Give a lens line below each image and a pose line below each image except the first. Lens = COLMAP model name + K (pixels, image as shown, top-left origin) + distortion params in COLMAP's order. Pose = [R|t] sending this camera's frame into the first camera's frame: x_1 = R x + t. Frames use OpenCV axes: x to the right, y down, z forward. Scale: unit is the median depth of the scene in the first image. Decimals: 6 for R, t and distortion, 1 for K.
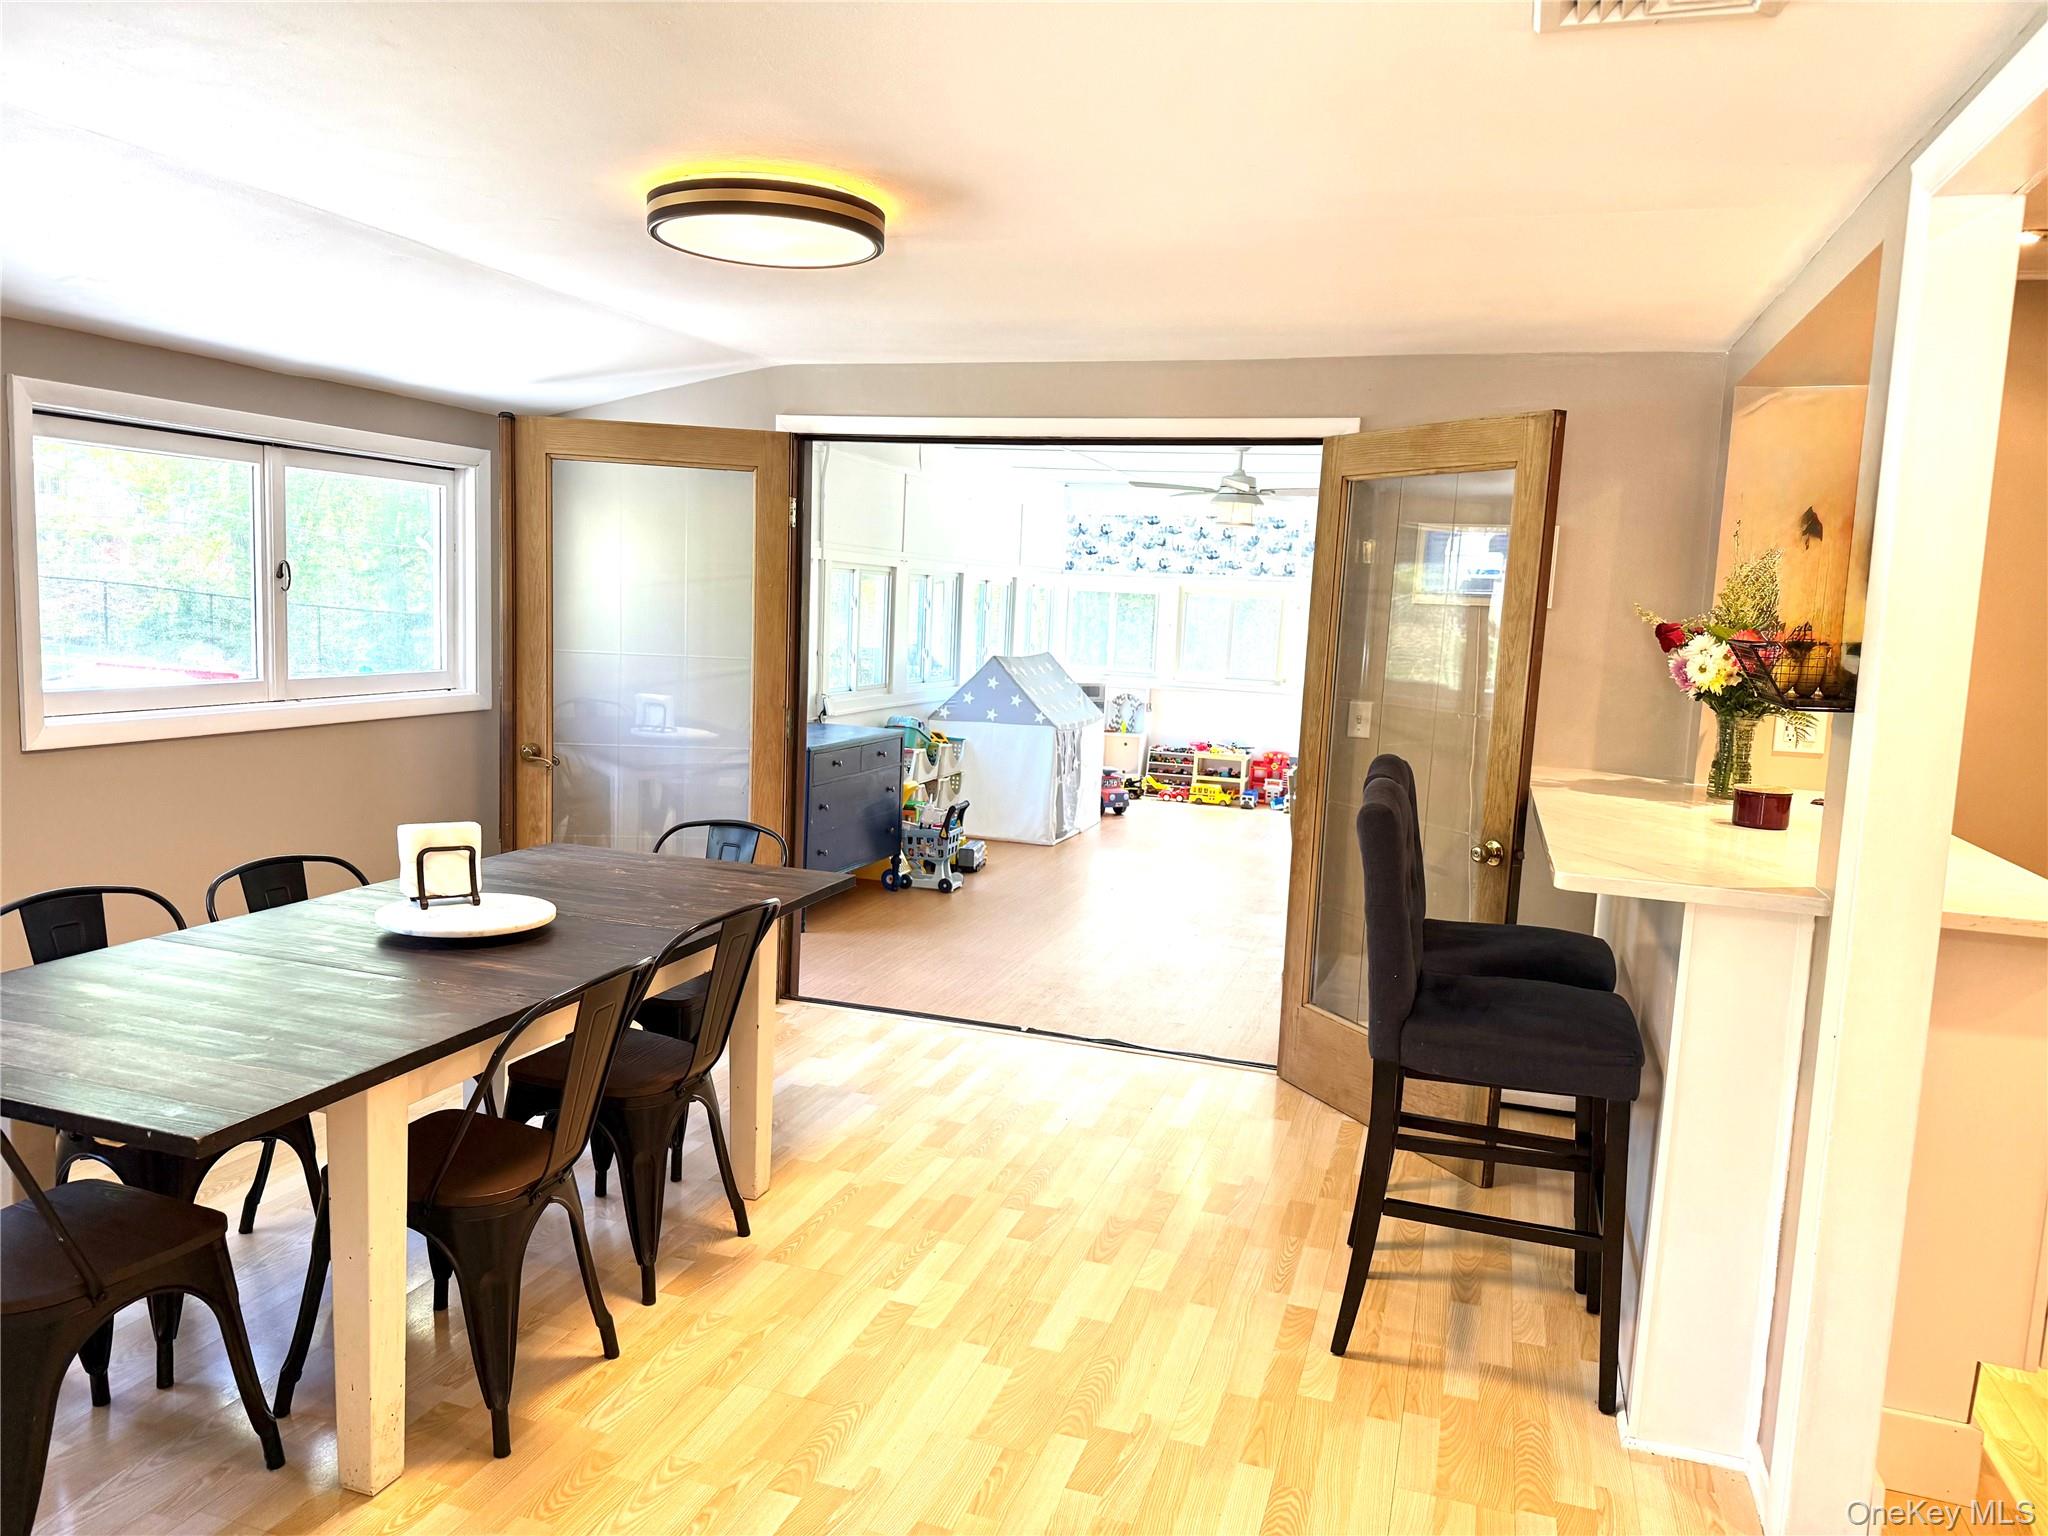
lens RADIAL K [[1434.1, 0, 1016.5], [0, 1434.1, 761.6], [0, 0, 1]] dist [0.049867, -0.065809]
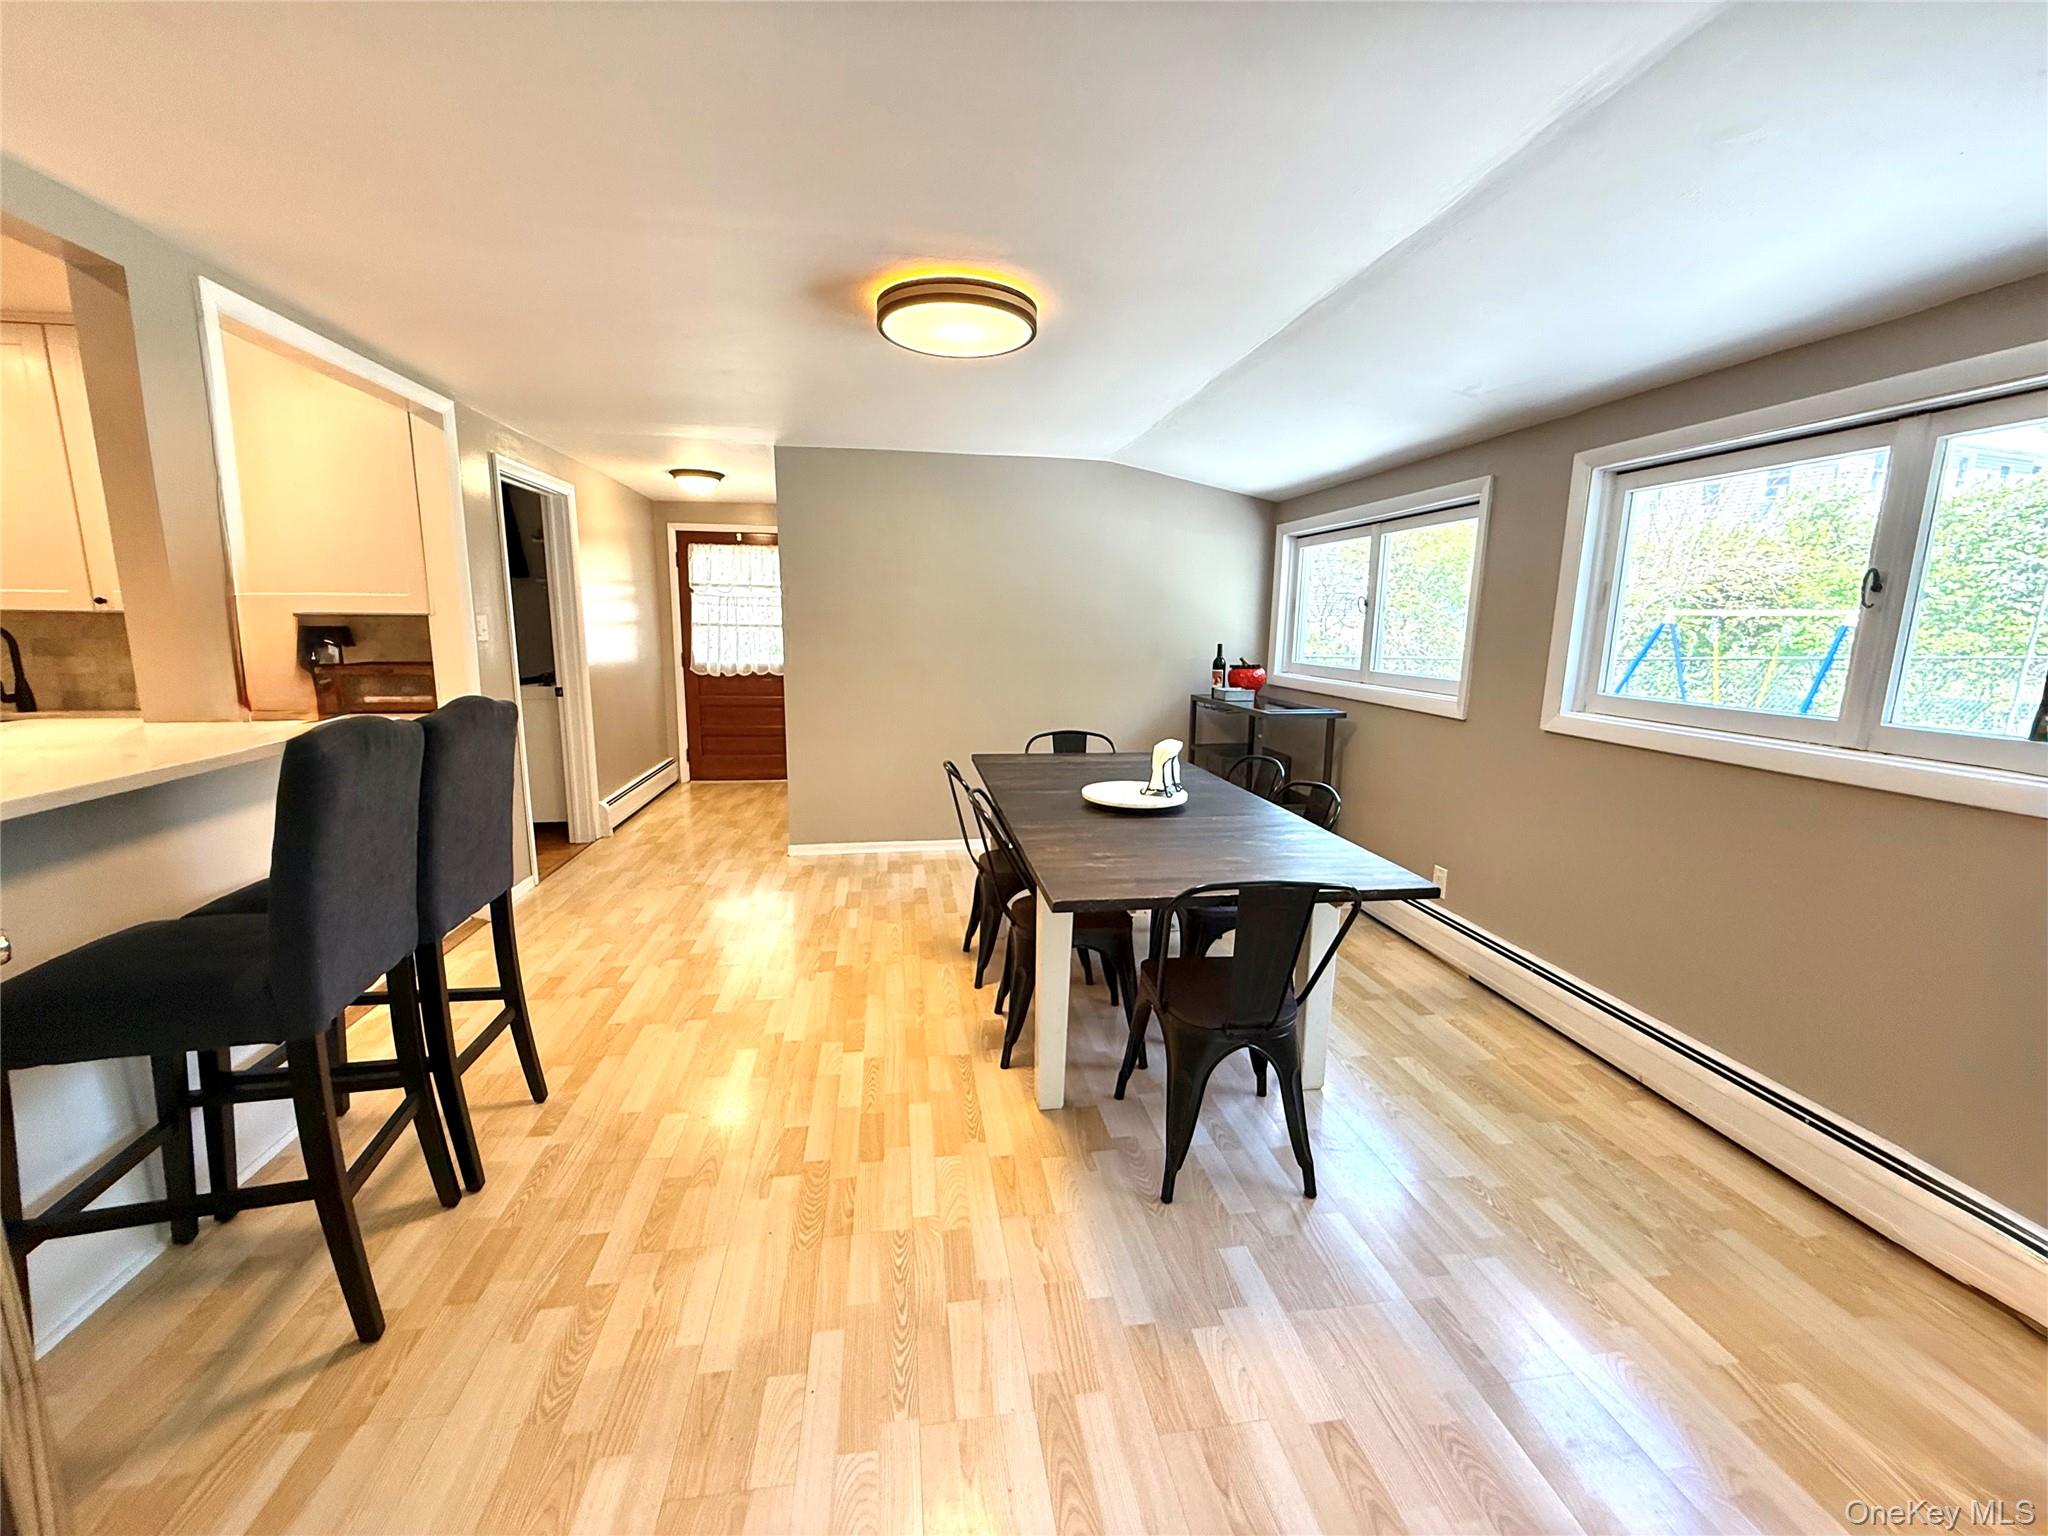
lens RADIAL K [[816.0, 0, 1020.6], [0, 816.0, 770.0], [0, 0, 1]] dist [0.000245, -0.000273]
pose [[-0.888864, 0.024577, -0.457511, 0.092458], [-0.107547, 0.959469, 0.260487, -0.089796], [0.445369, 0.280741, -0.850194, 1.073826]]
